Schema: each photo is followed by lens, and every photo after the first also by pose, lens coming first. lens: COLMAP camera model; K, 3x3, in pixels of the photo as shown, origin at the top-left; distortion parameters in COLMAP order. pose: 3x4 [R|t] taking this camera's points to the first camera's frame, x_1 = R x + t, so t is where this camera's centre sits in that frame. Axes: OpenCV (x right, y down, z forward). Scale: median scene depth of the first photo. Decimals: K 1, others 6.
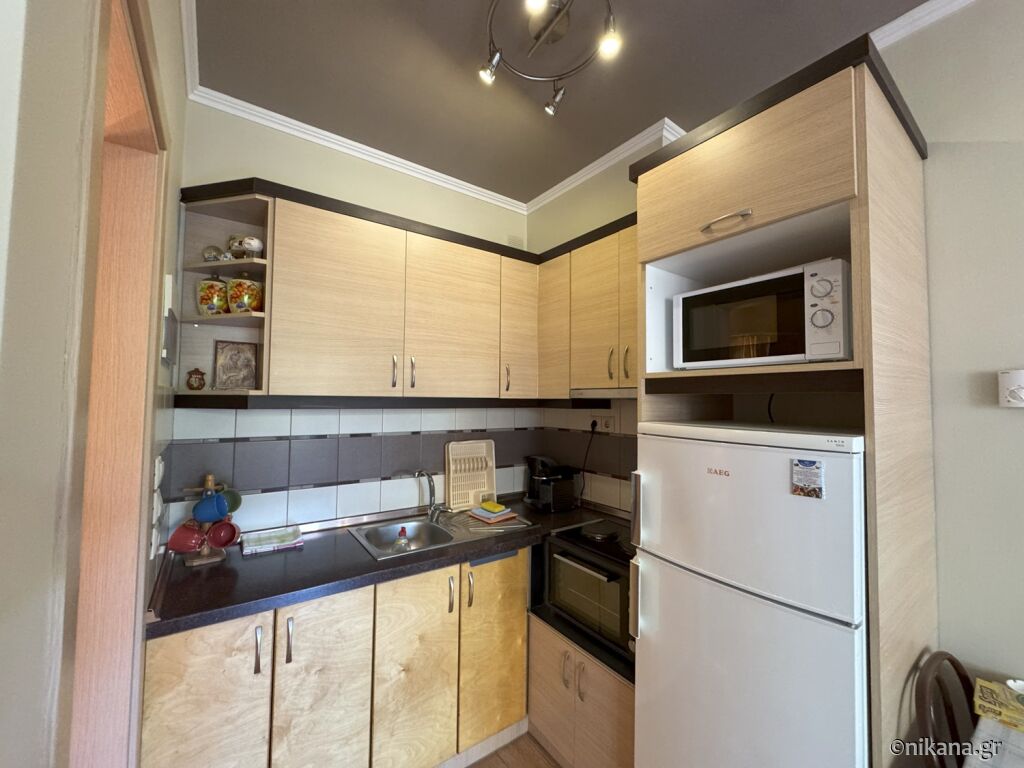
lens RADIAL K [[408.1, 0, 511.3], [0, 408.1, 380.8], [0, 0, 1]] dist [-0.002284, -0.000682]
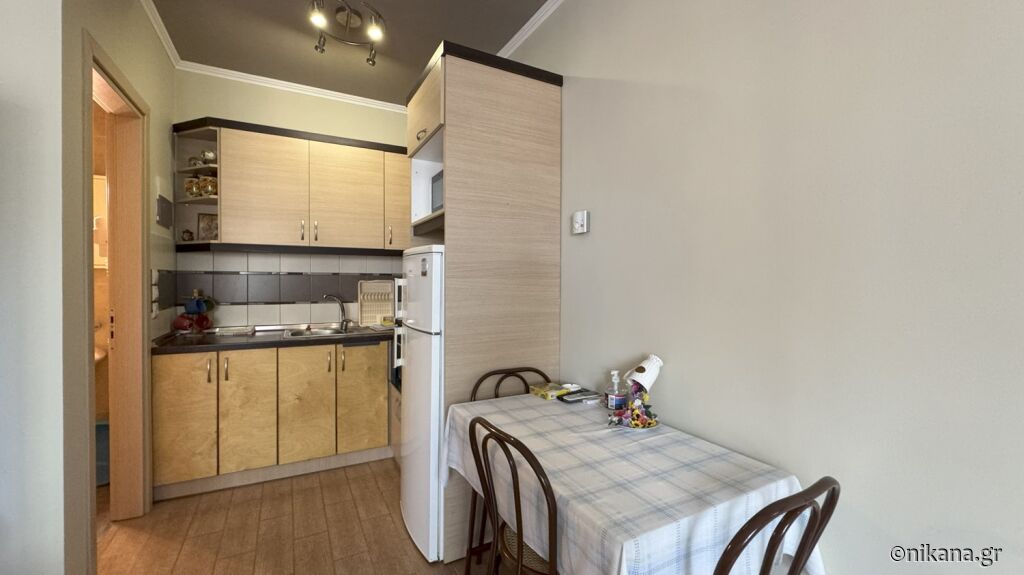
lens RADIAL K [[407.1, 0, 512.8], [0, 407.1, 283.7], [0, 0, 1]] dist [-0.007758, 0.000199]
pose [[0.992610, -0.006742, -0.121165, 0.823696], [0.013140, 0.998556, 0.052080, 0.130556], [0.120639, -0.053287, 0.991265, -0.561475]]
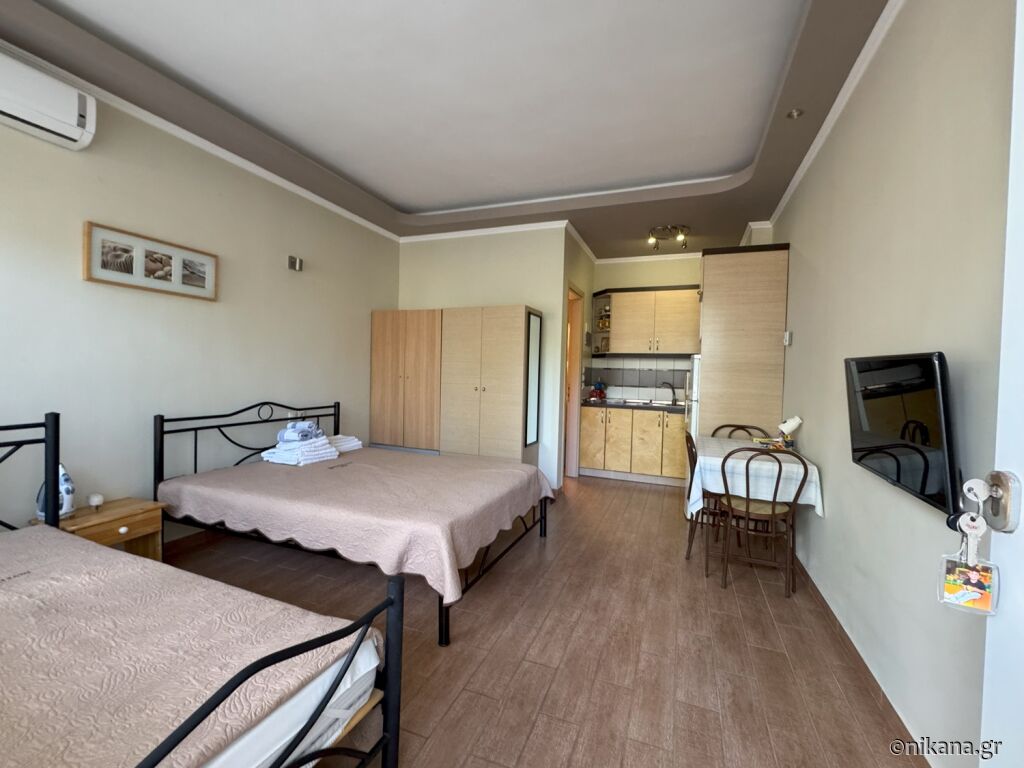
lens RADIAL K [[441.5, 0, 510.6], [0, 441.5, 380.3], [0, 0, 1]] dist [-0.000704, -0.000004]
pose [[0.539154, 0.019060, -0.841991, 1.938373], [0.017189, 0.999287, 0.033628, 0.117567], [0.842032, -0.032603, 0.538442, -1.586183]]
